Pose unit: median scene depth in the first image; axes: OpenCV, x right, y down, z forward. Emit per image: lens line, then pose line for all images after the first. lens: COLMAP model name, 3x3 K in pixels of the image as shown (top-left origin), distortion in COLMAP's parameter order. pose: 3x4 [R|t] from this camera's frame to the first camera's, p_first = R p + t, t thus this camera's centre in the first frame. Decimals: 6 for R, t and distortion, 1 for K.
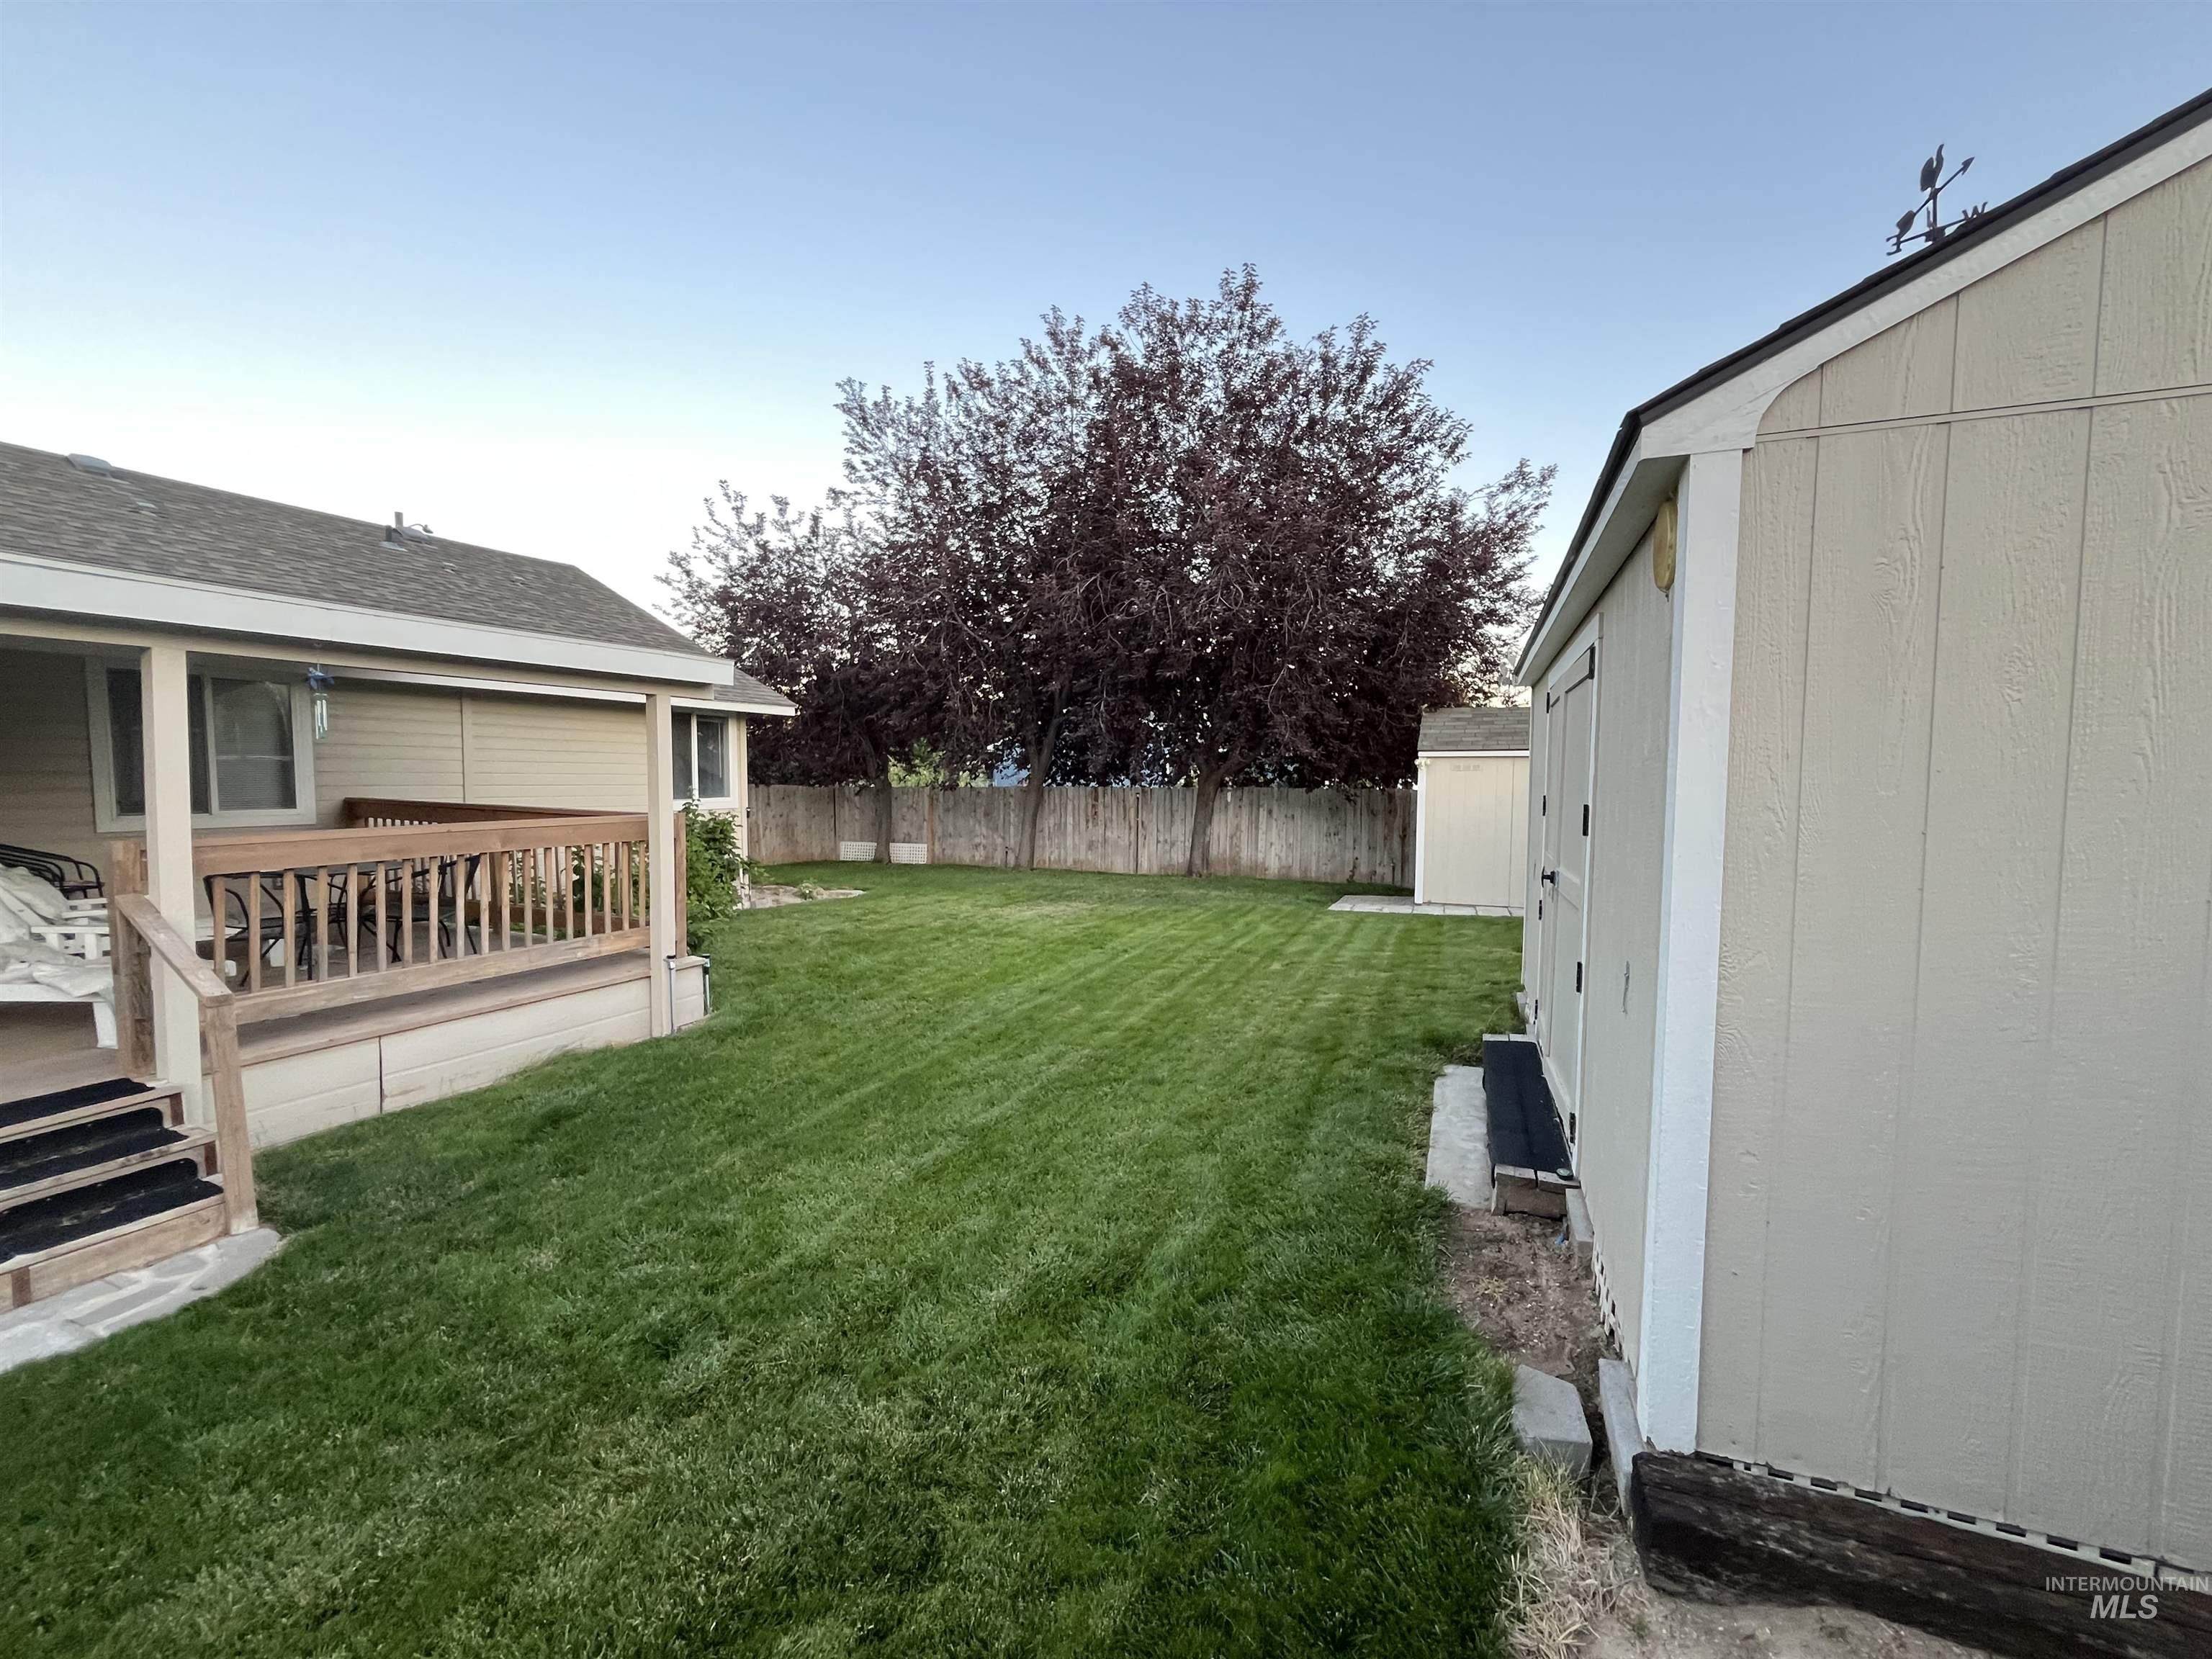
lens RADIAL K [[901.0, 0, 1107.2], [0, 901.0, 823.2], [0, 0, 1]] dist [-0.003688, 0.000426]
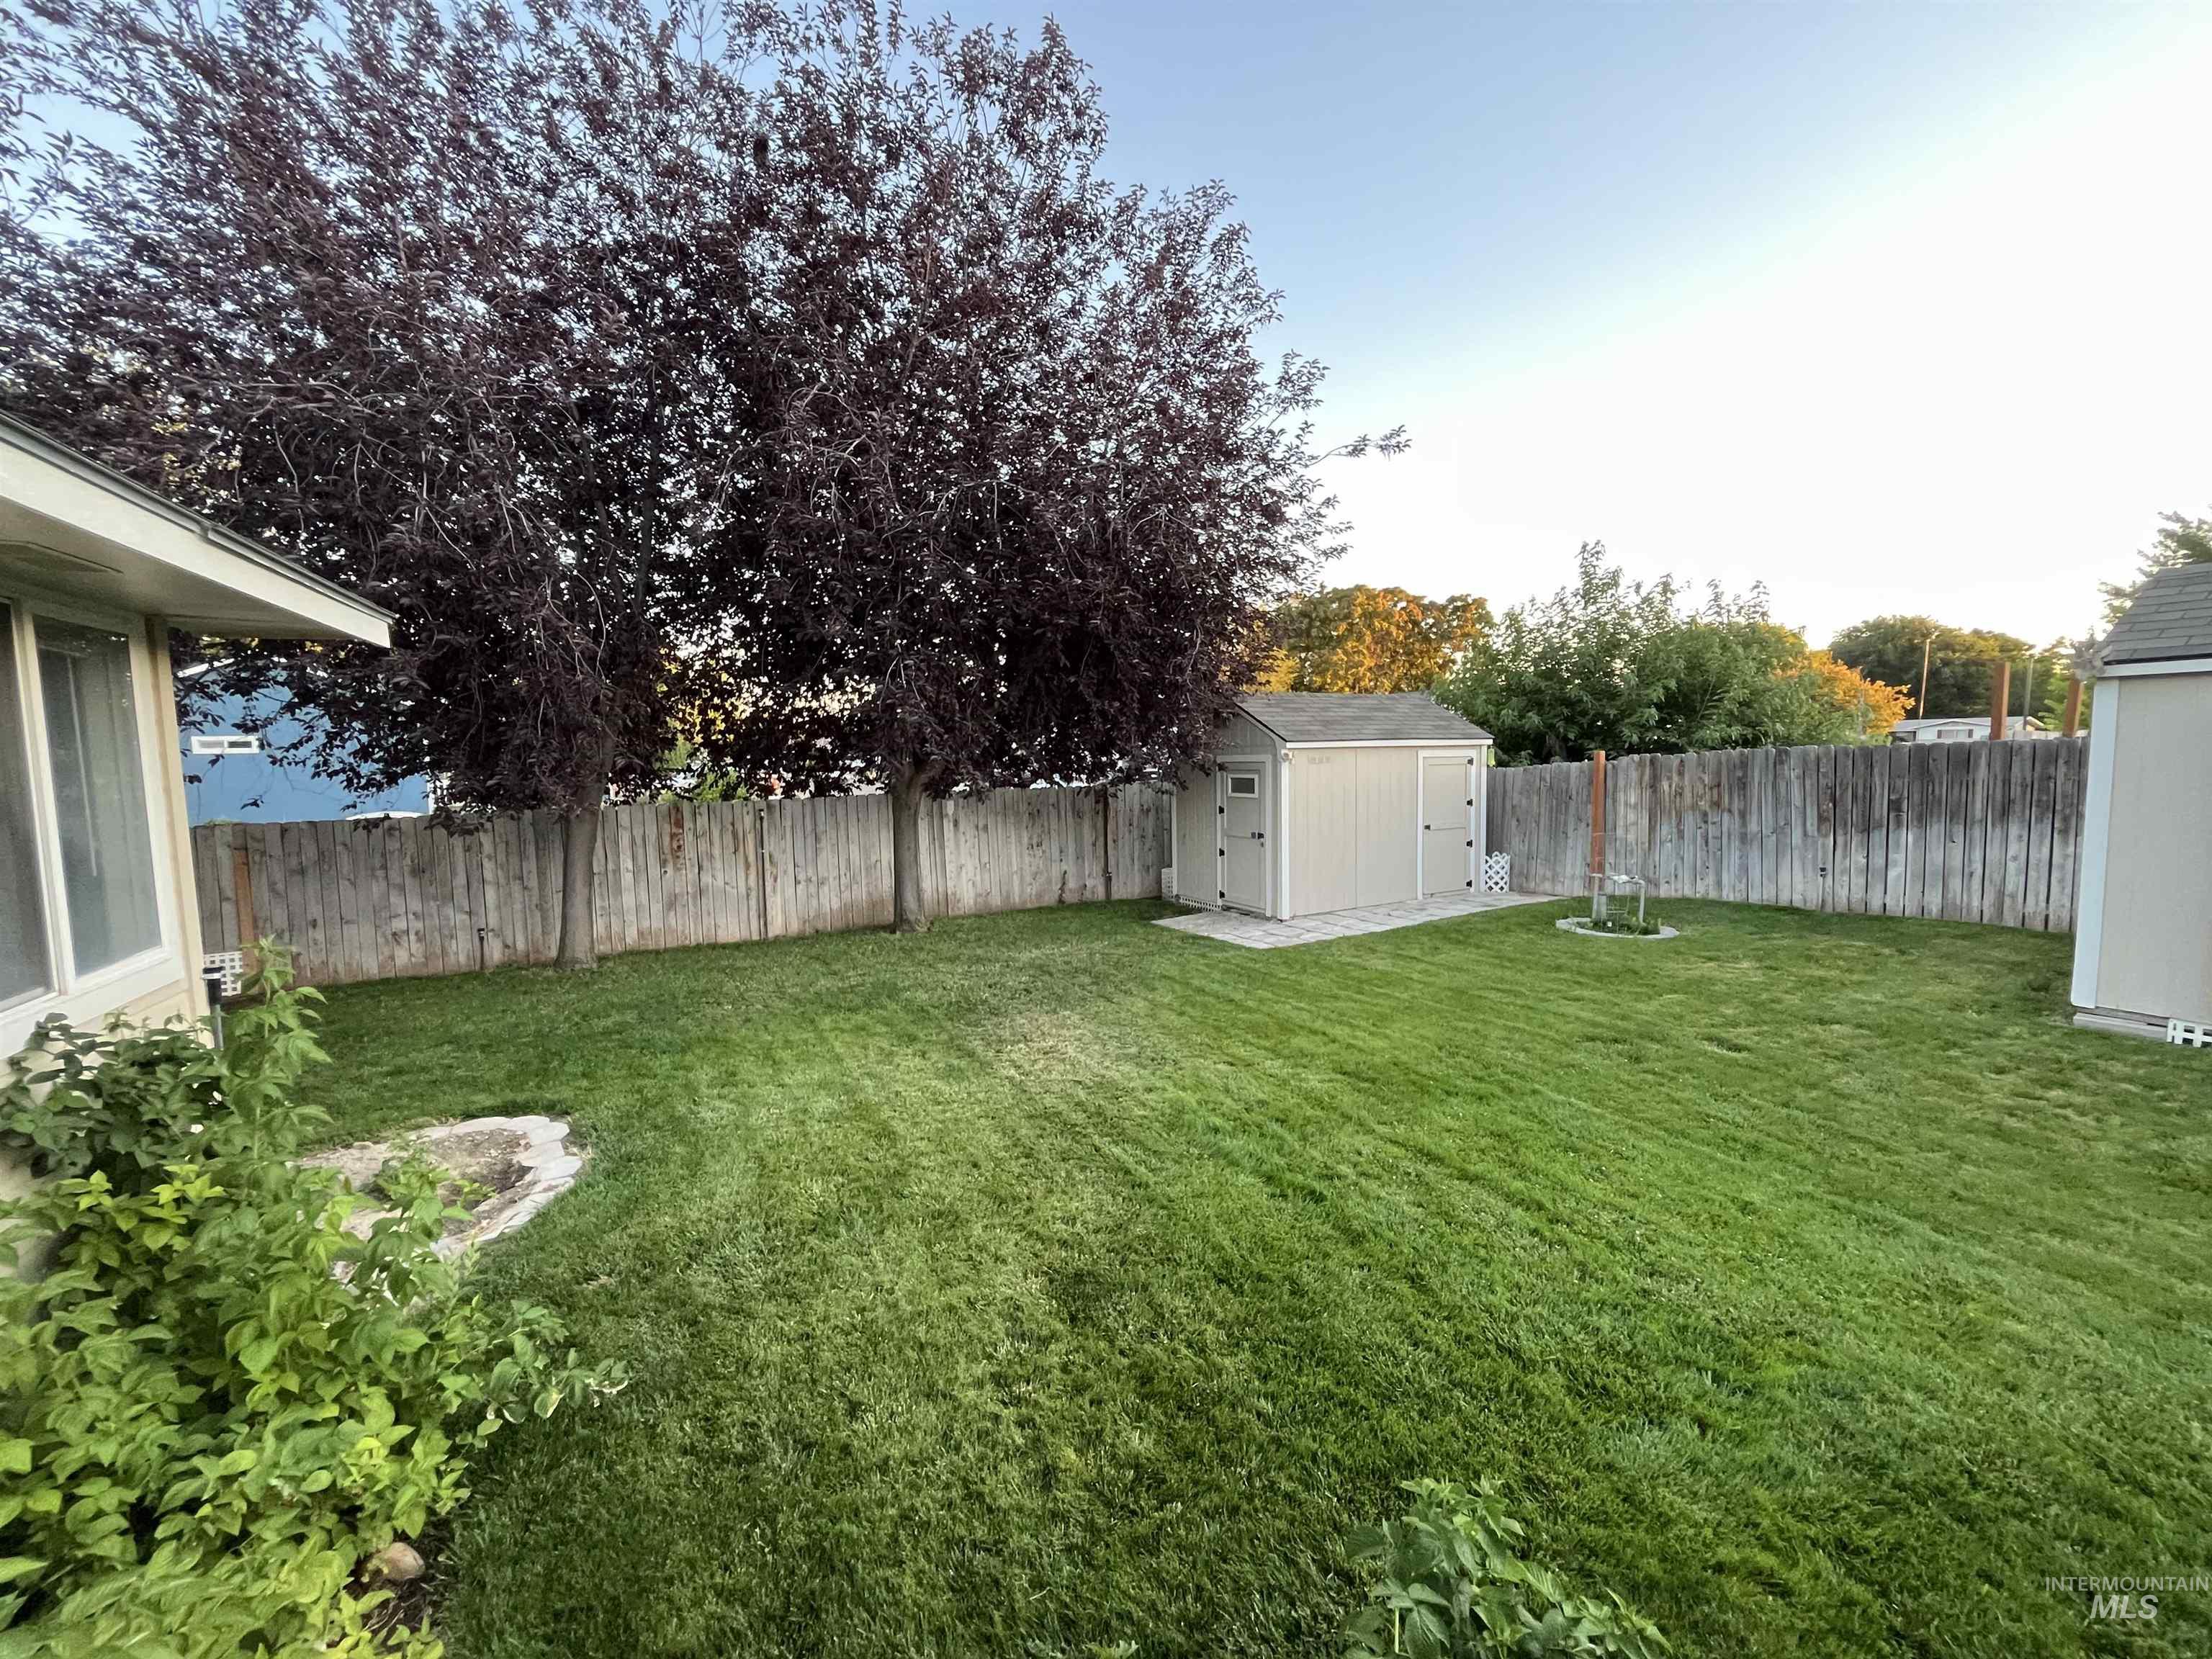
lens RADIAL K [[901.0, 0, 1103.0], [0, 901.0, 821.4], [0, 0, 1]] dist [-0.003688, 0.000426]
pose [[0.641092, -0.077843, 0.763506, -0.734545], [0.062000, 0.996844, 0.049574, -0.103931], [-0.764956, 0.015555, 0.643895, 1.056579]]
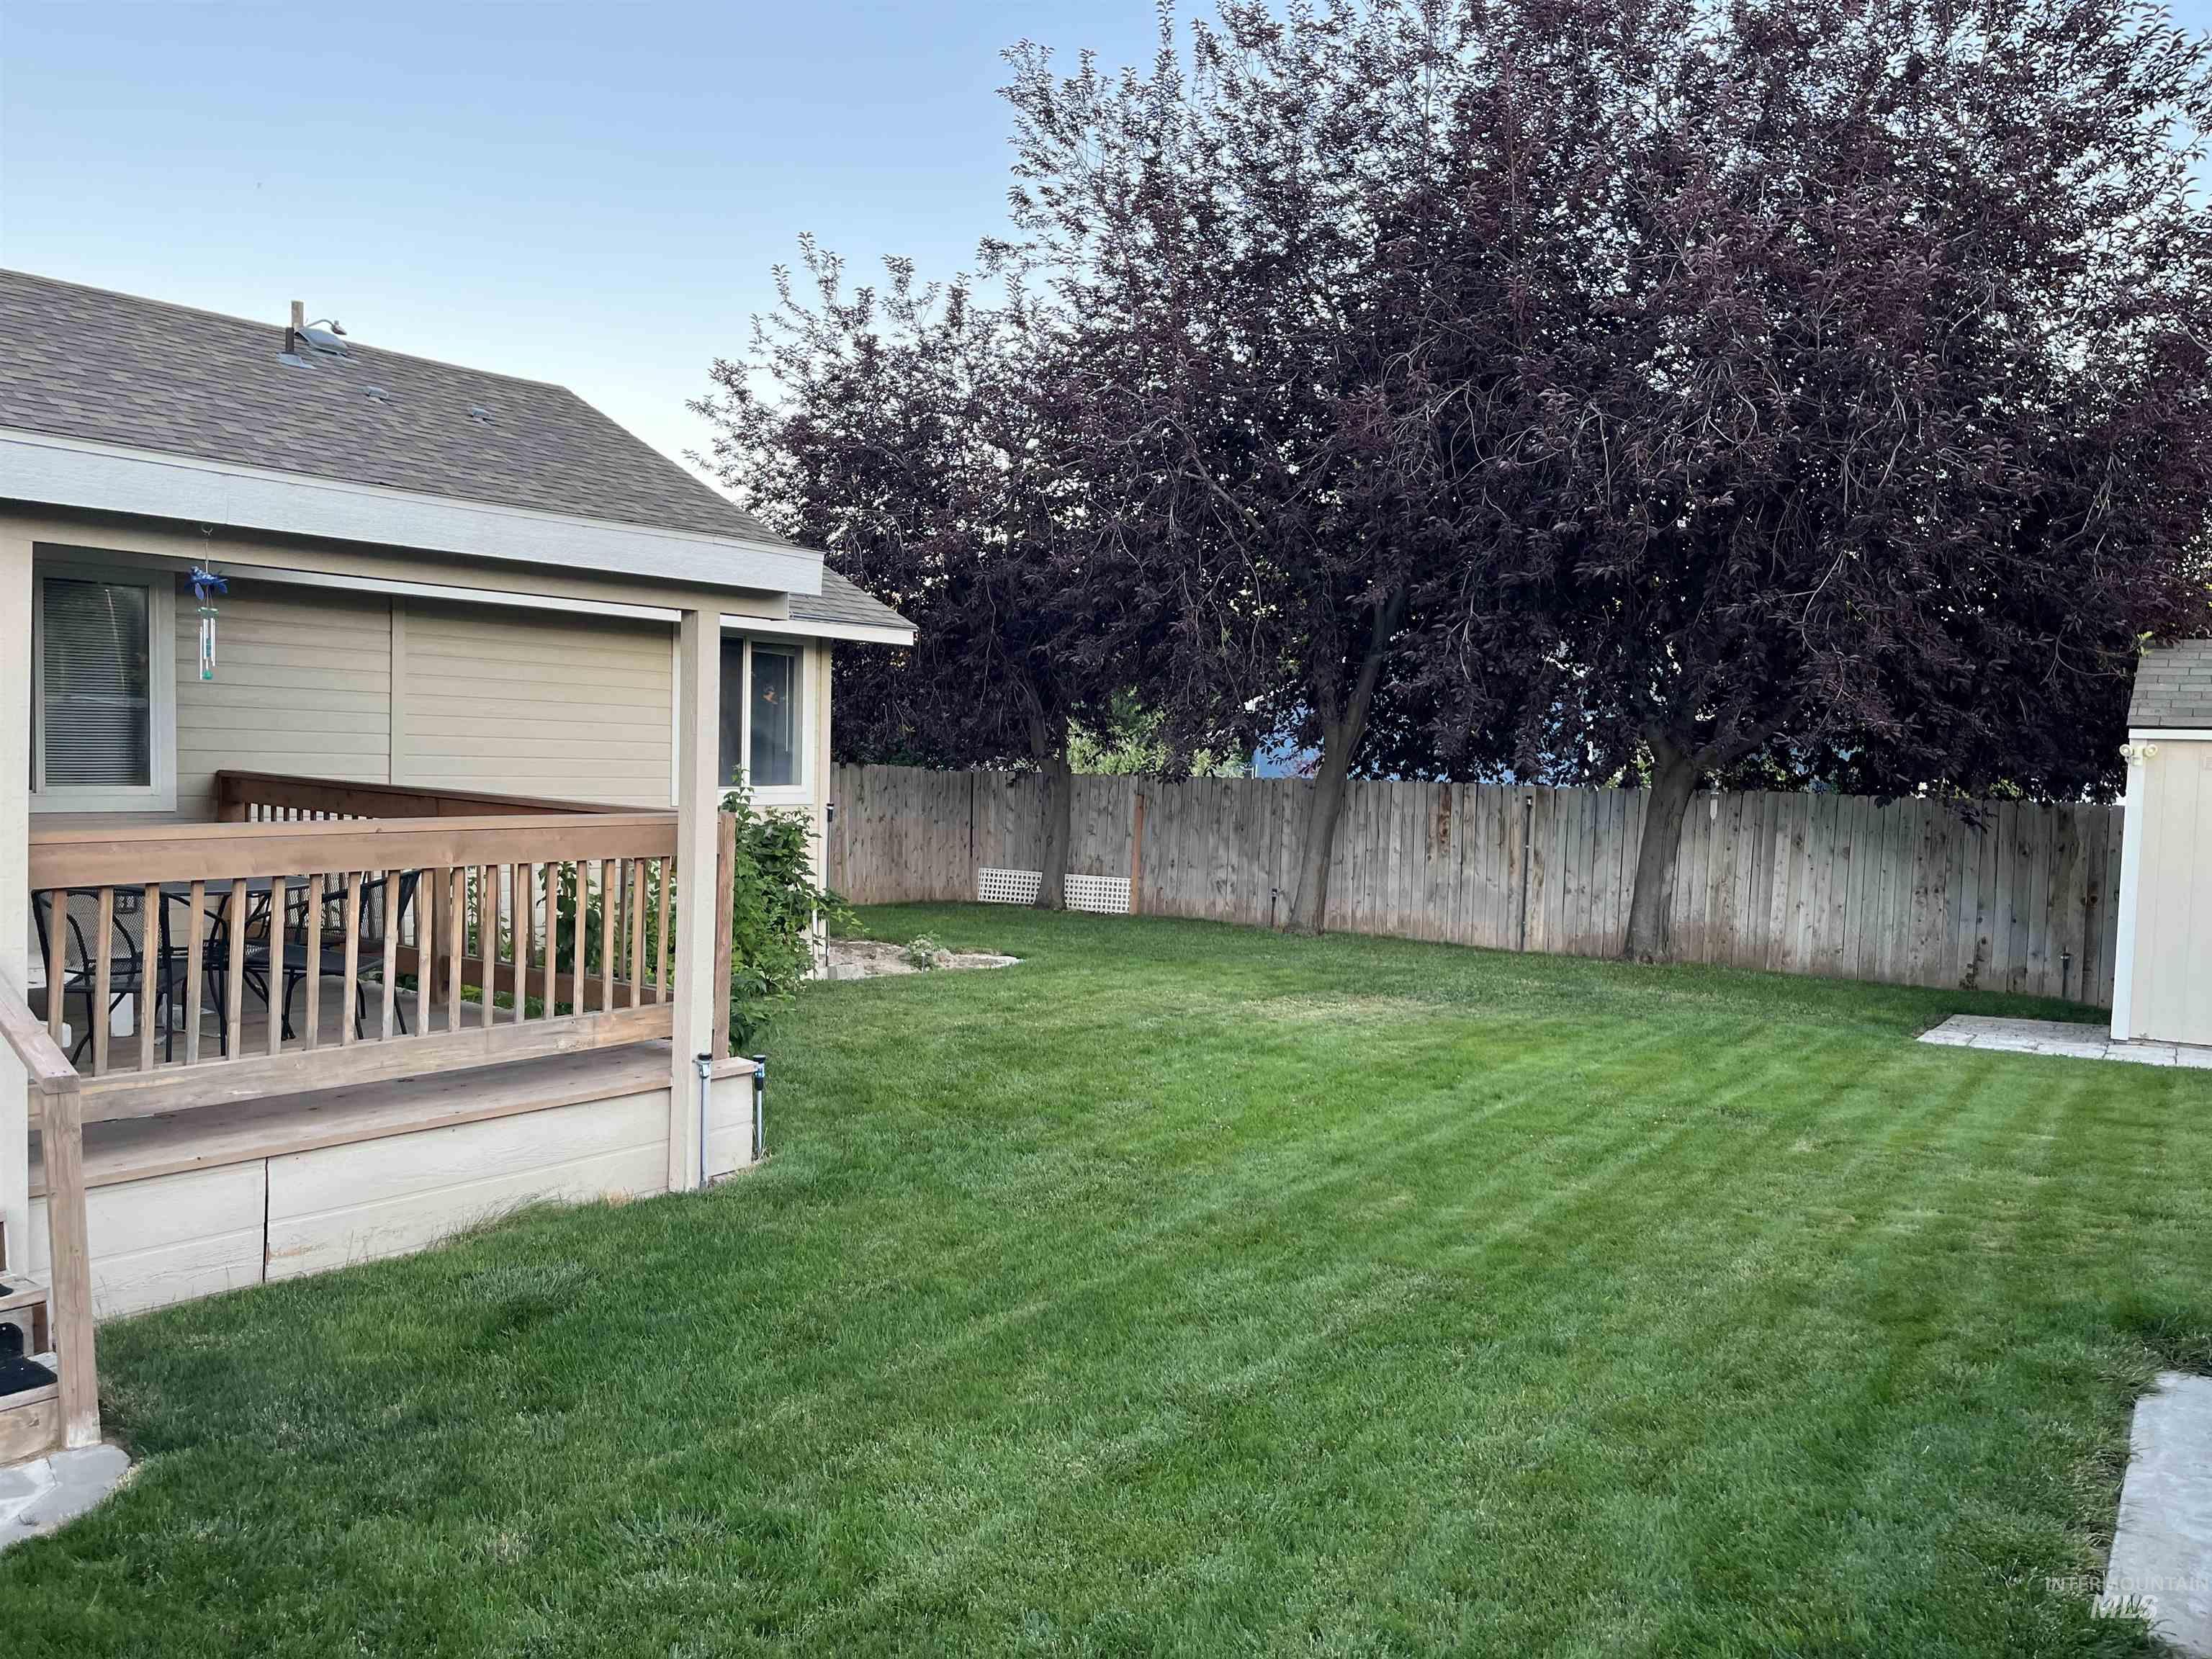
lens RADIAL K [[1672.9, 0, 1105.9], [0, 1672.9, 834.8], [0, 0, 1]] dist [0.057410, -0.080927]
pose [[0.977289, 0.032330, -0.209429, -0.002732], [-0.033533, 0.999435, -0.002193, -0.001799], [0.209239, 0.009166, 0.977822, -0.013652]]
